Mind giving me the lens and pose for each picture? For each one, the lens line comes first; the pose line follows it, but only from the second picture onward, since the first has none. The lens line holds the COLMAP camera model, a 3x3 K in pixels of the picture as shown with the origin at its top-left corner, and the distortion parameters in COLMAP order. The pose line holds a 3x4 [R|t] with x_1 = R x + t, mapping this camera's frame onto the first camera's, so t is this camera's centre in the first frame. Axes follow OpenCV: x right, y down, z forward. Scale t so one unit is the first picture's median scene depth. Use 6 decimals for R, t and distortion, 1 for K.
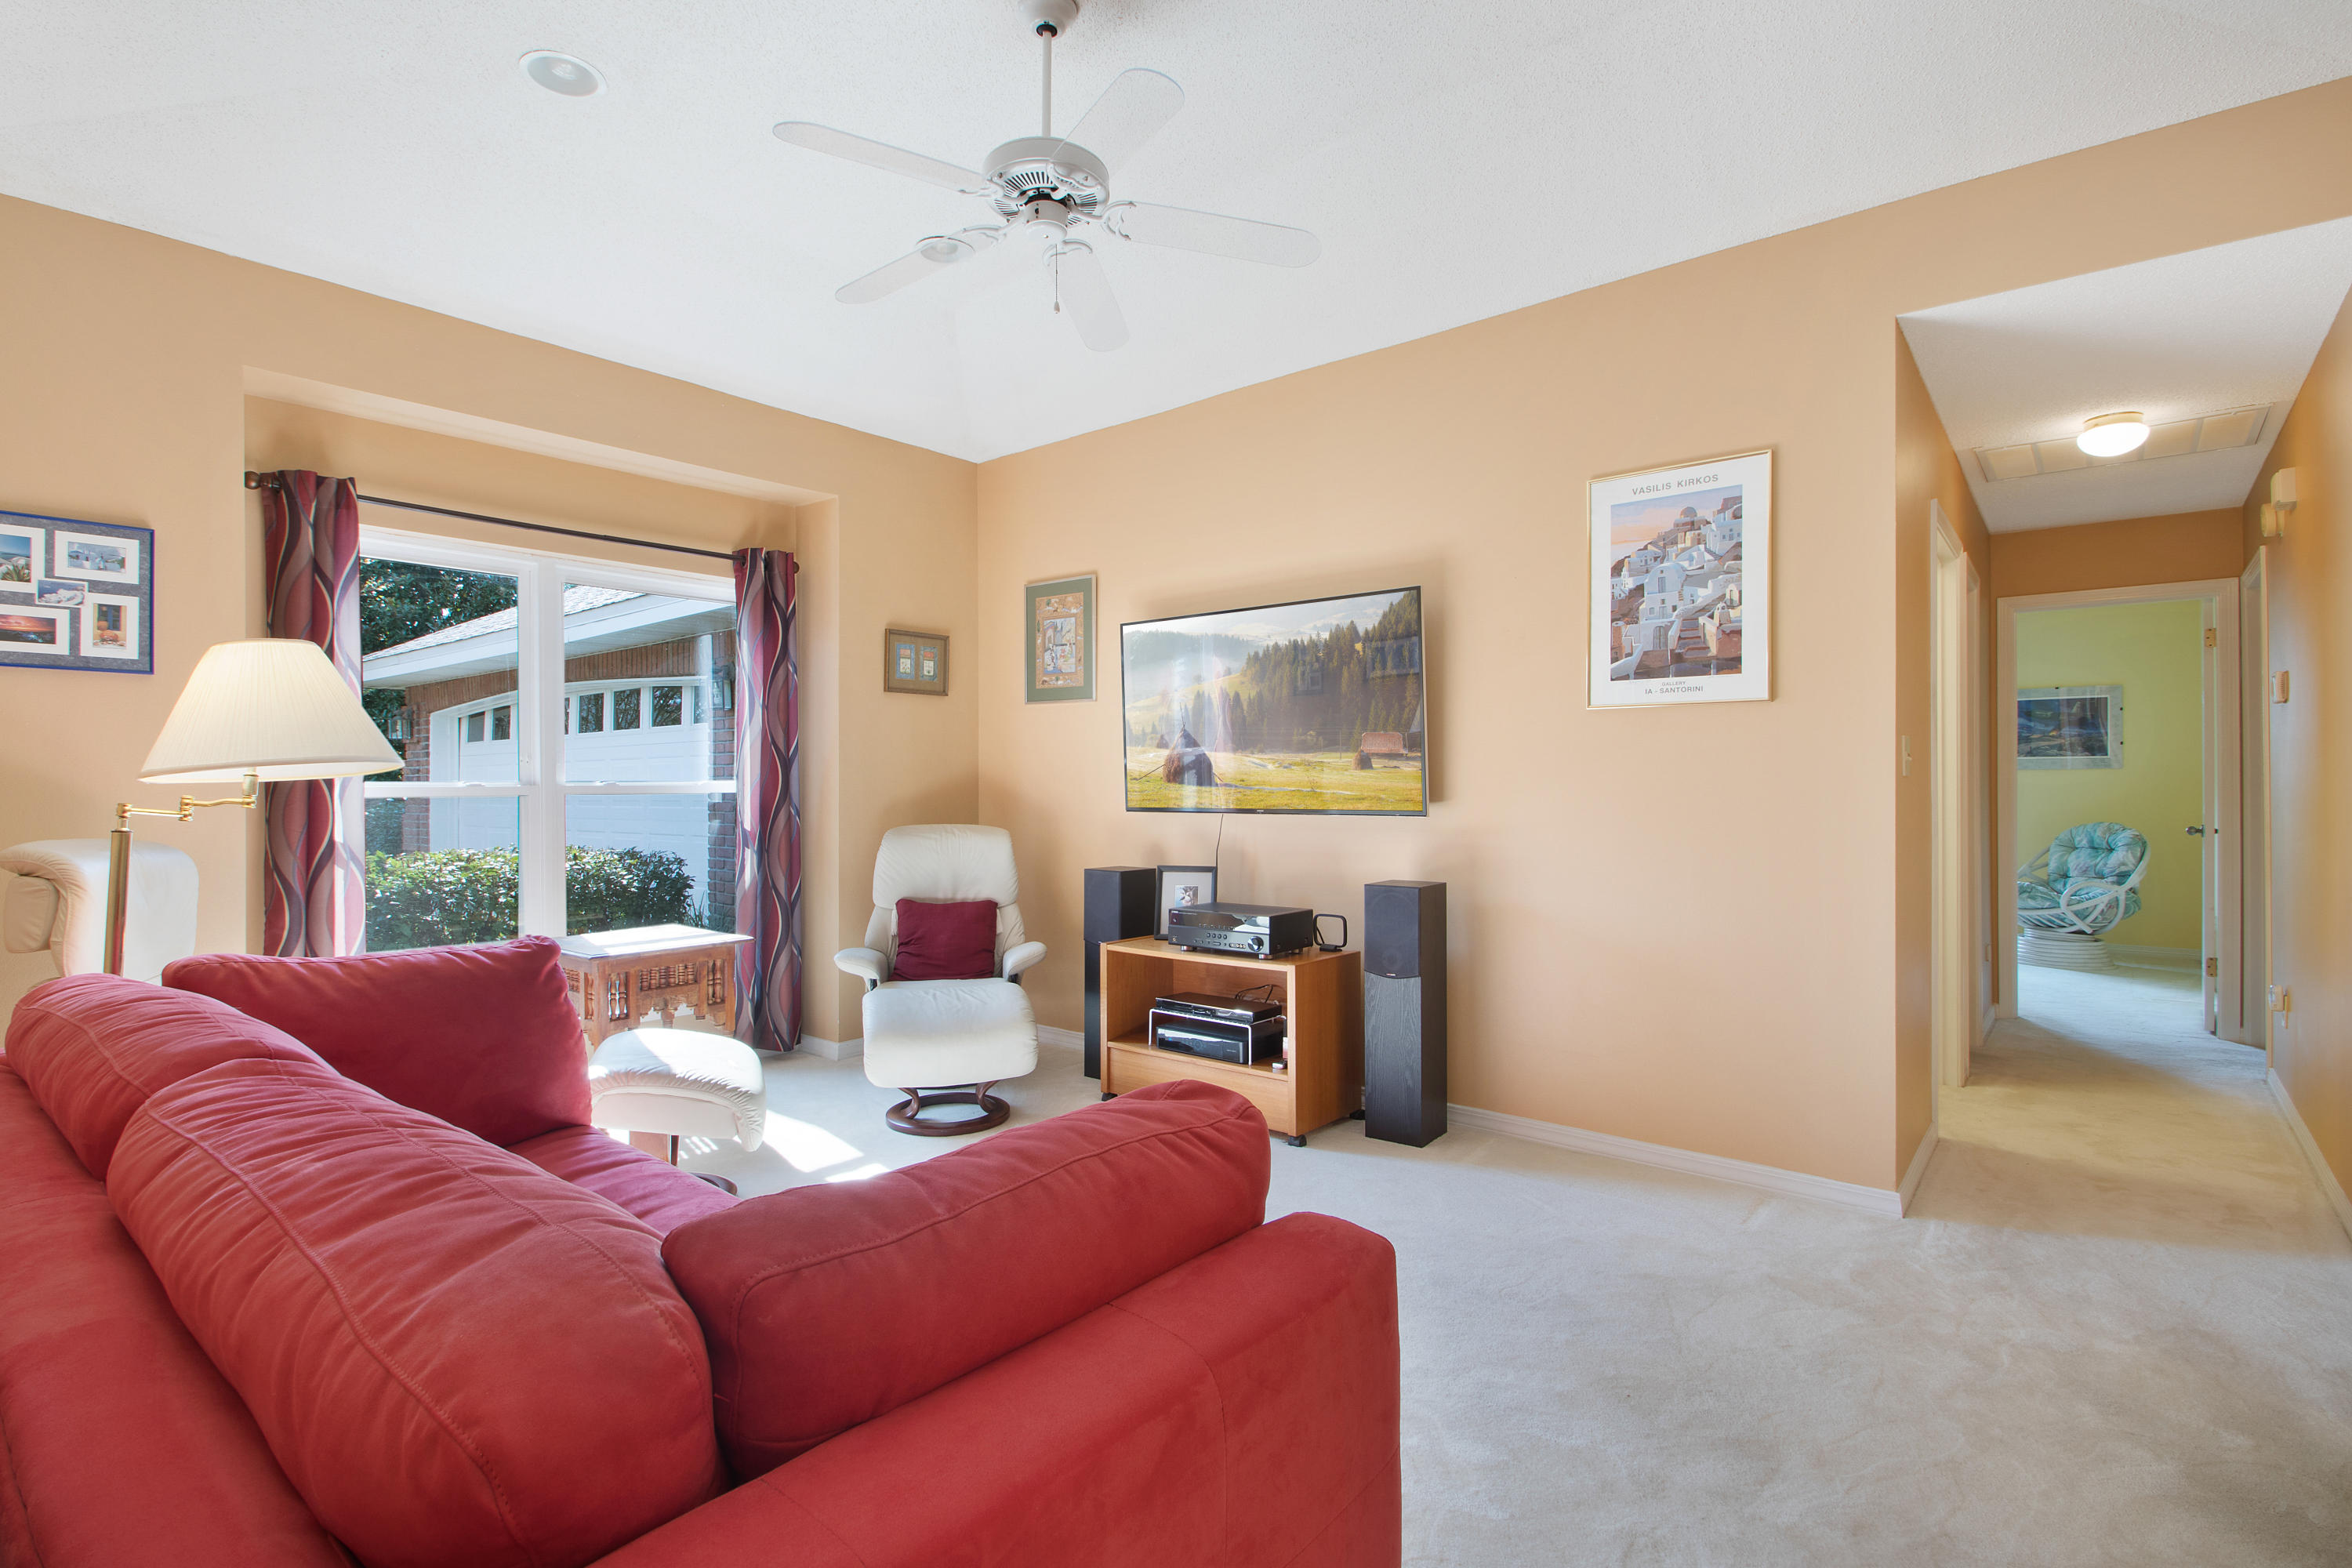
lens RADIAL K [[1134.2, 0, 1179.1], [0, 1134.2, 788.4], [0, 0, 1]] dist [0.001300, -0.008113]
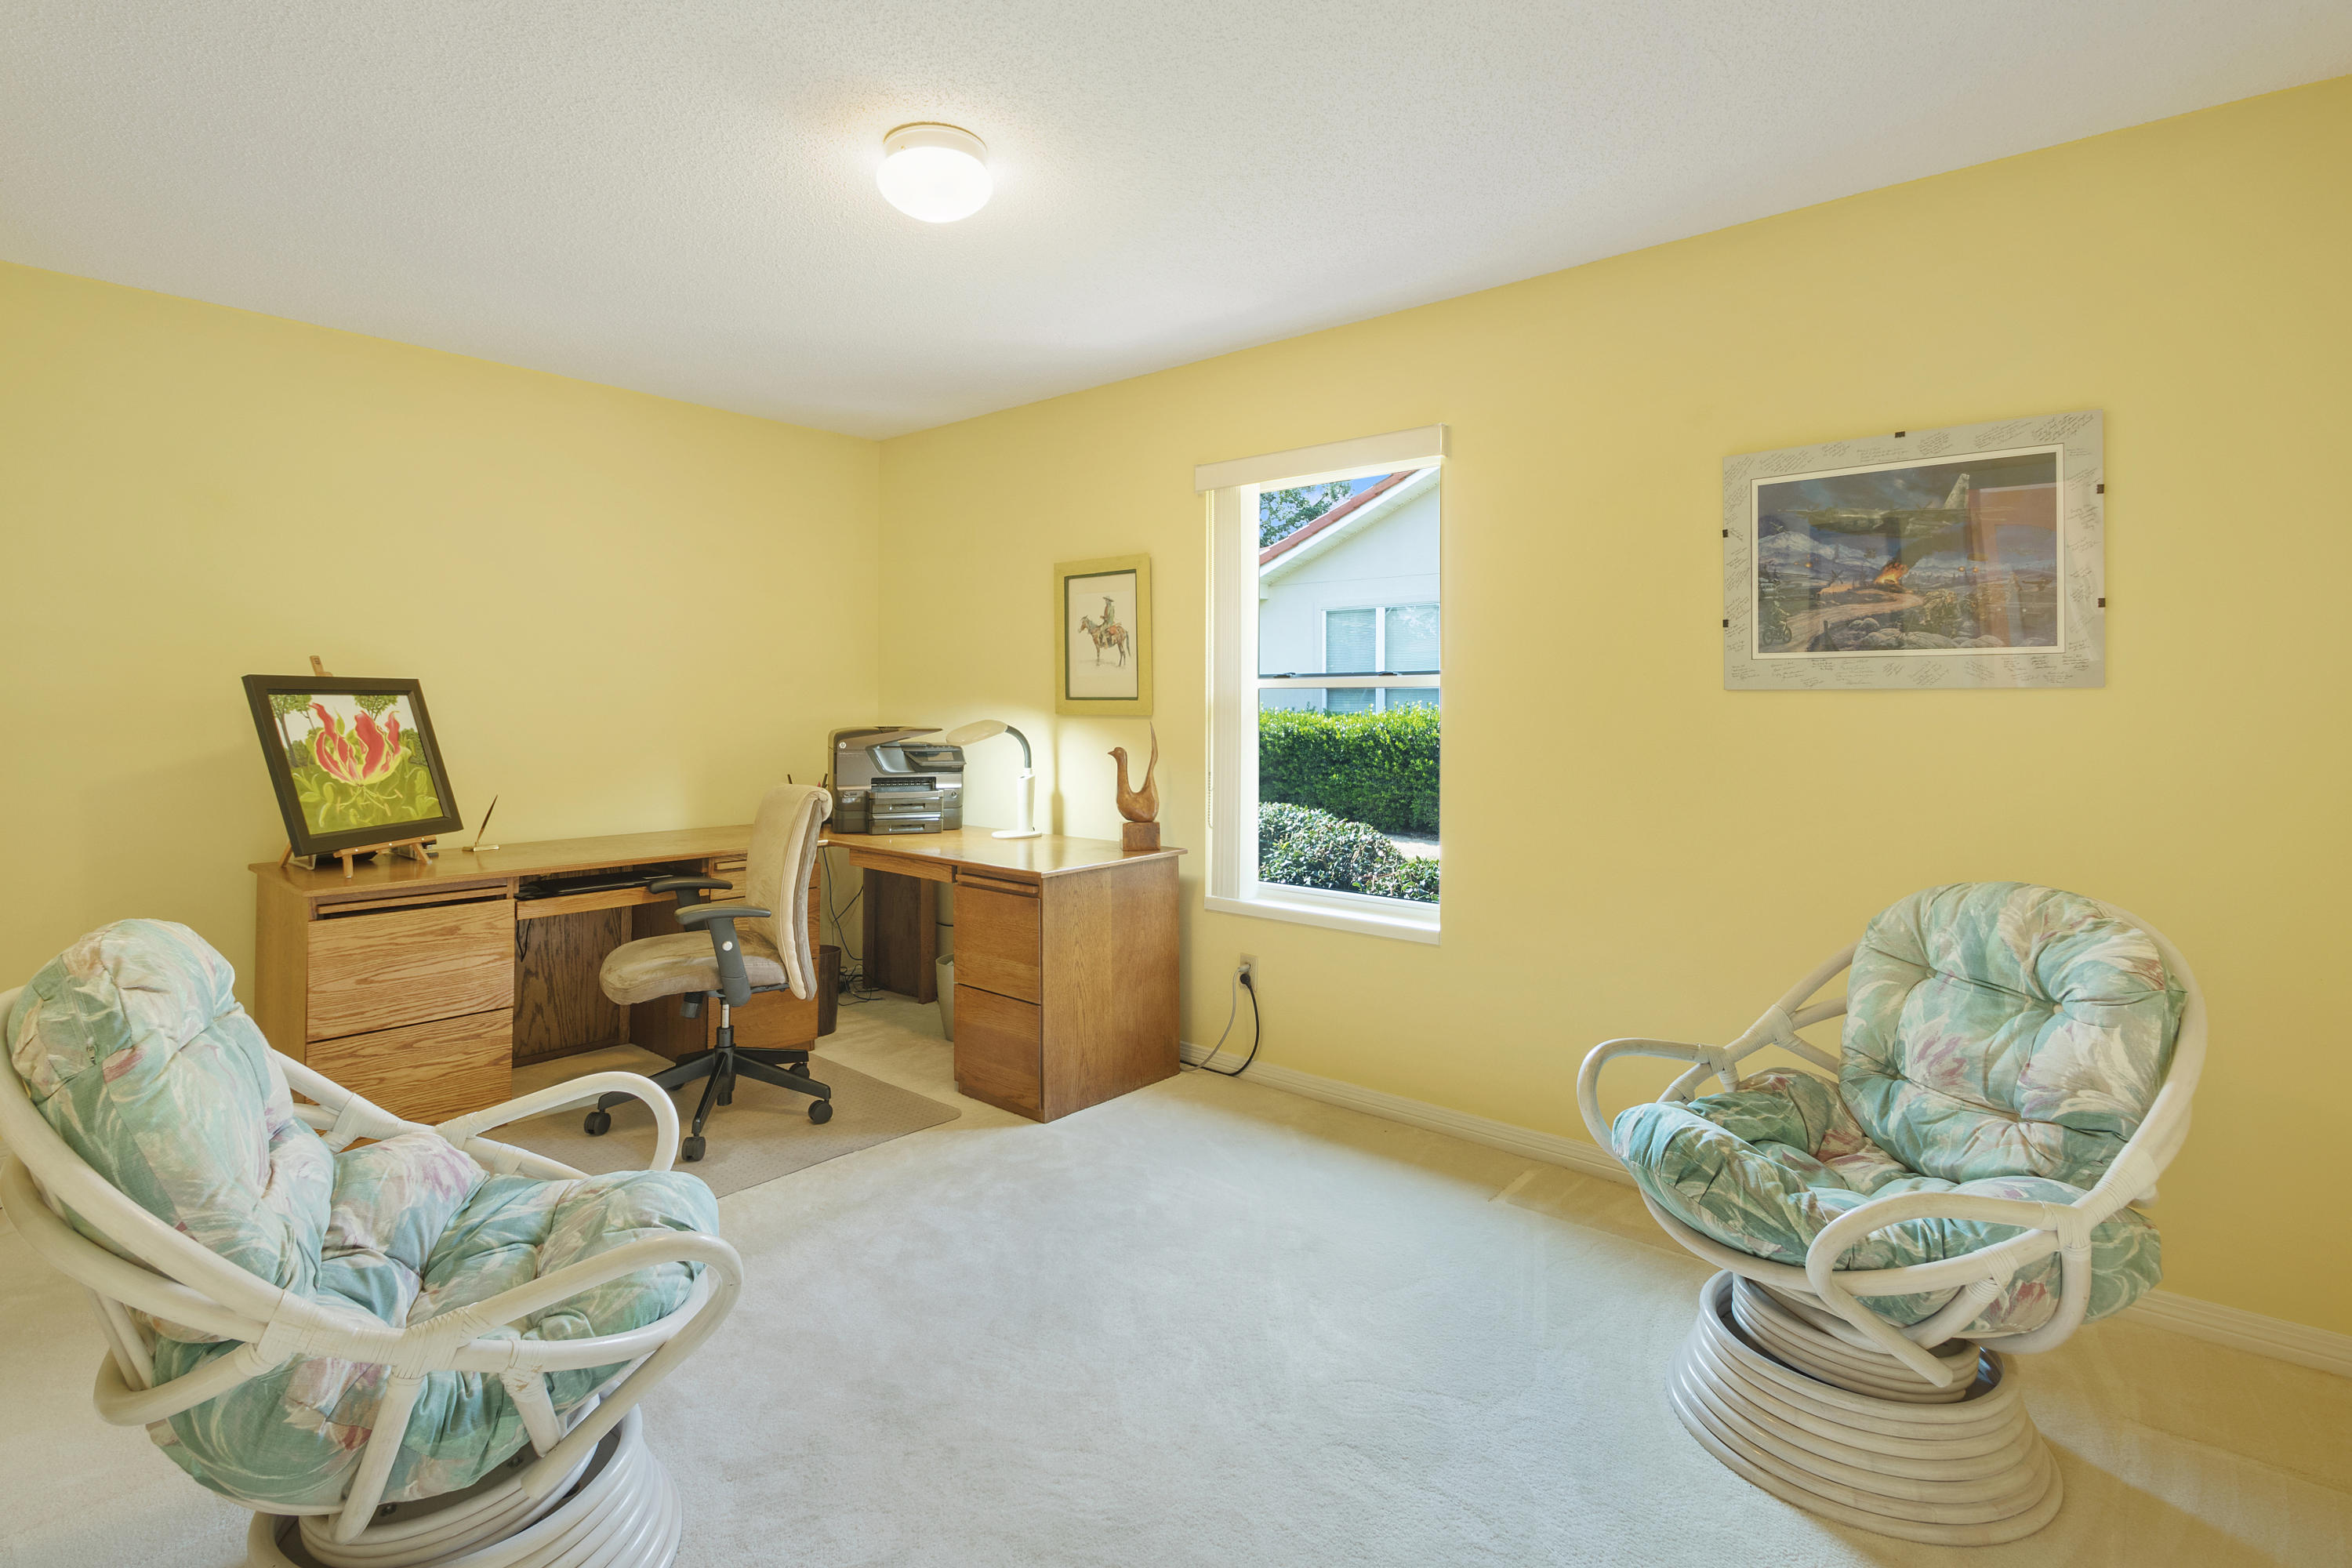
lens RADIAL K [[1134.2, 0, 1121.8], [0, 1134.2, 672.9], [0, 0, 1]] dist [0.001300, -0.008113]
pose [[0.998242, 0.001560, -0.059256, 0.626470], [-0.003083, 0.999667, -0.025616, -0.013616], [0.059197, 0.025754, 0.997914, 0.726205]]
